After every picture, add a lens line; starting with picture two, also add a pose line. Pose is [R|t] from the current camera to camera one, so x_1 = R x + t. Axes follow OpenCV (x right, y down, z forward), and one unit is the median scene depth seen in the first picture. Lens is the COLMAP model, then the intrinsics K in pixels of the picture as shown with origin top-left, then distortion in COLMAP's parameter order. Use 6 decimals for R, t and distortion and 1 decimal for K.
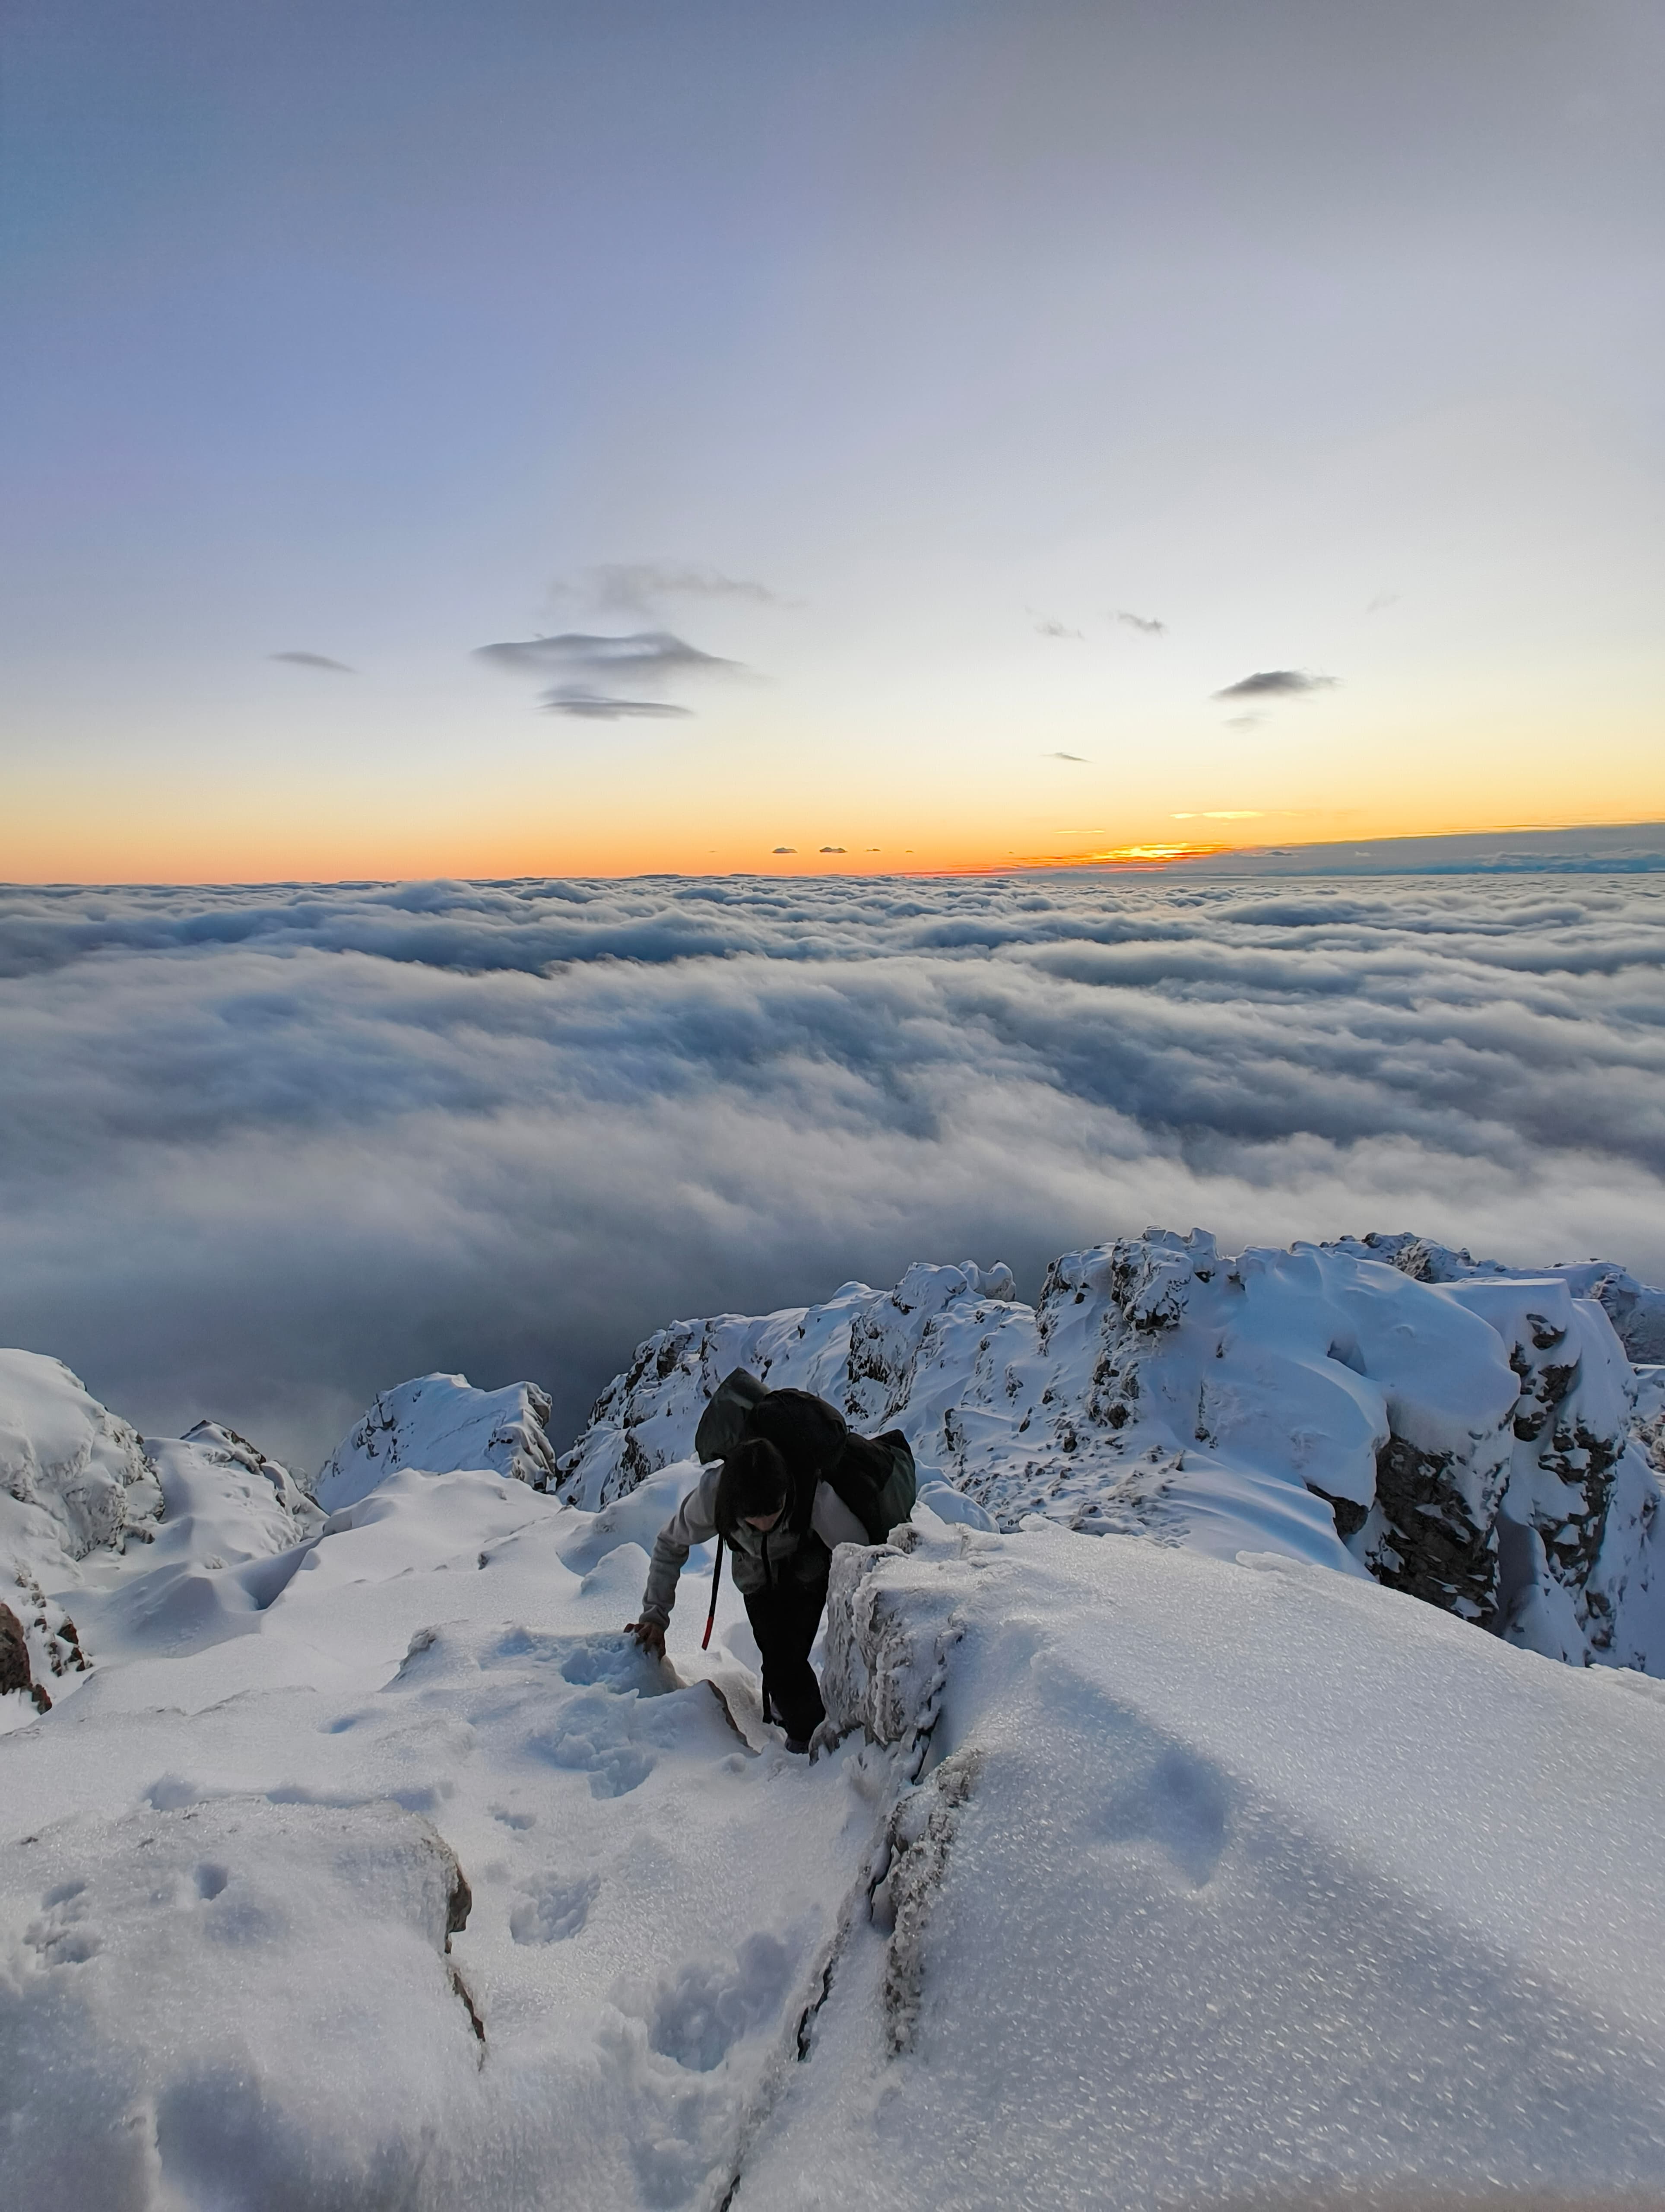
lens RADIAL K [[890.6, 0, 830.6], [0, 890.6, 1109.3], [0, 0, 1]] dist [-0.000228, -0.000096]
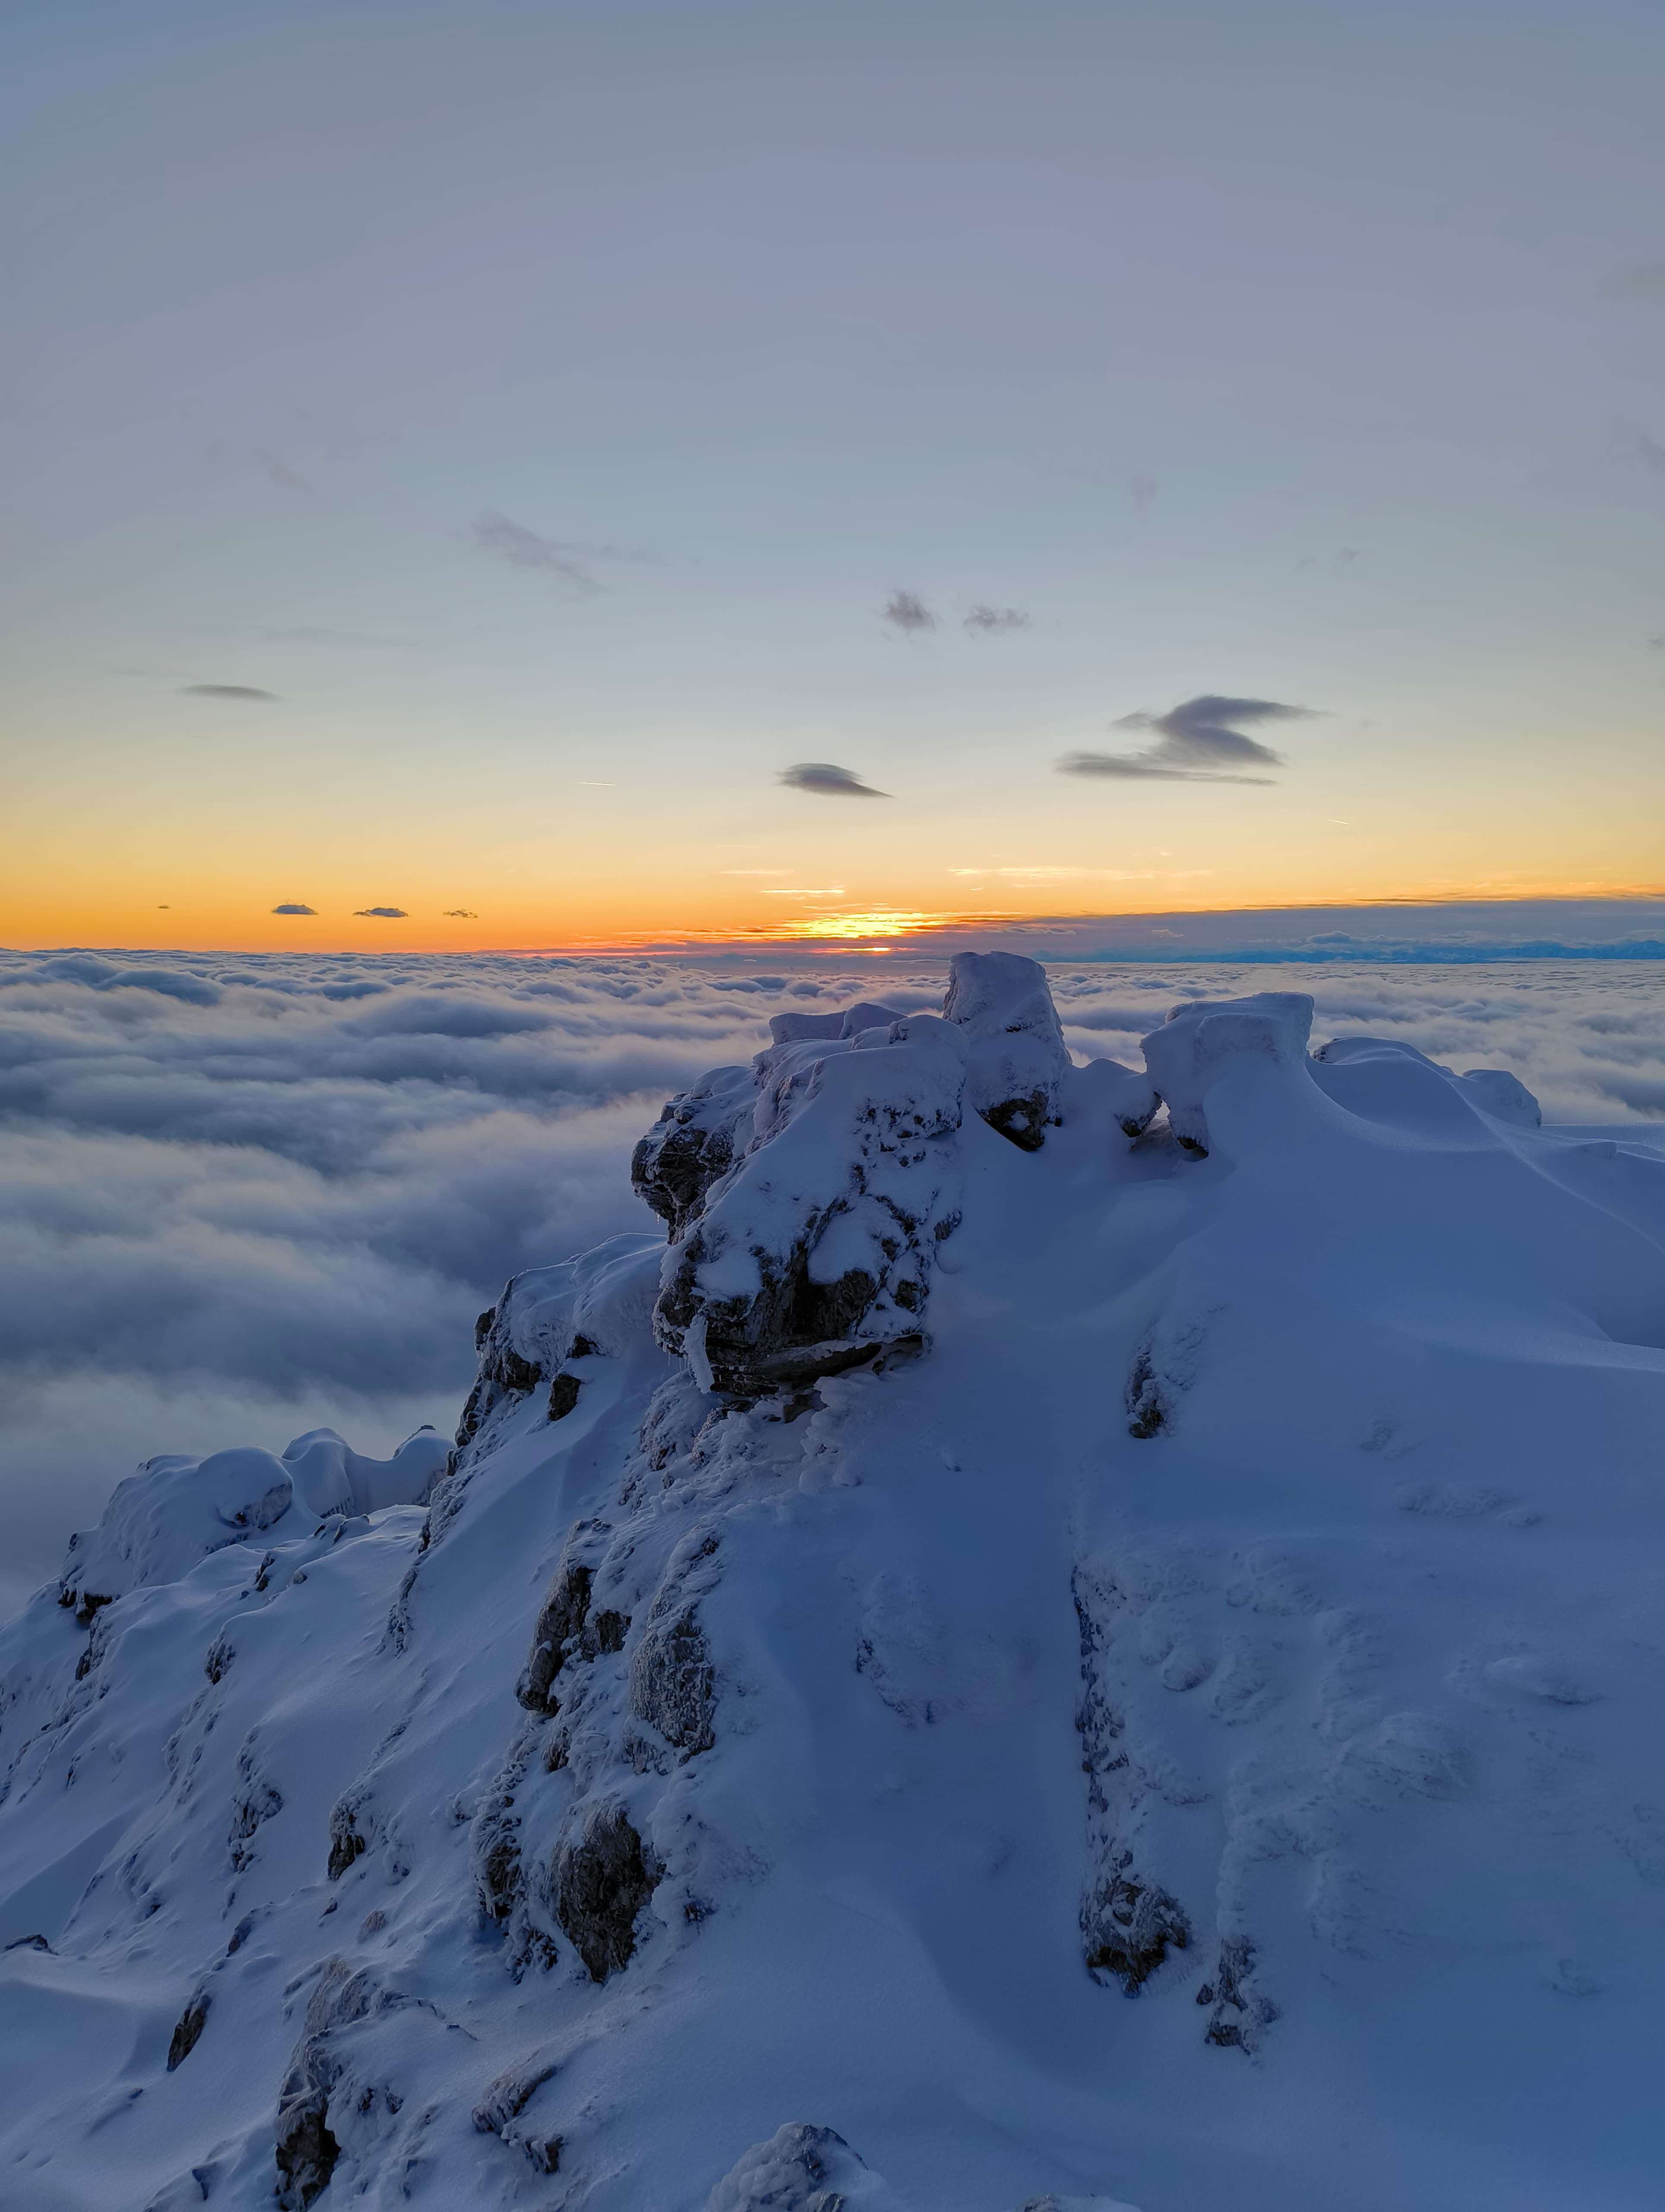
lens RADIAL K [[1379.2, 0, 831.7], [0, 1379.2, 1103.9], [0, 0, 1]] dist [-0.005838, -0.002245]
pose [[0.953505, -0.003685, 0.301355, 0.279855], [0.064606, 0.979179, -0.192444, 0.250638], [-0.294371, 0.202966, 0.933890, 0.713285]]
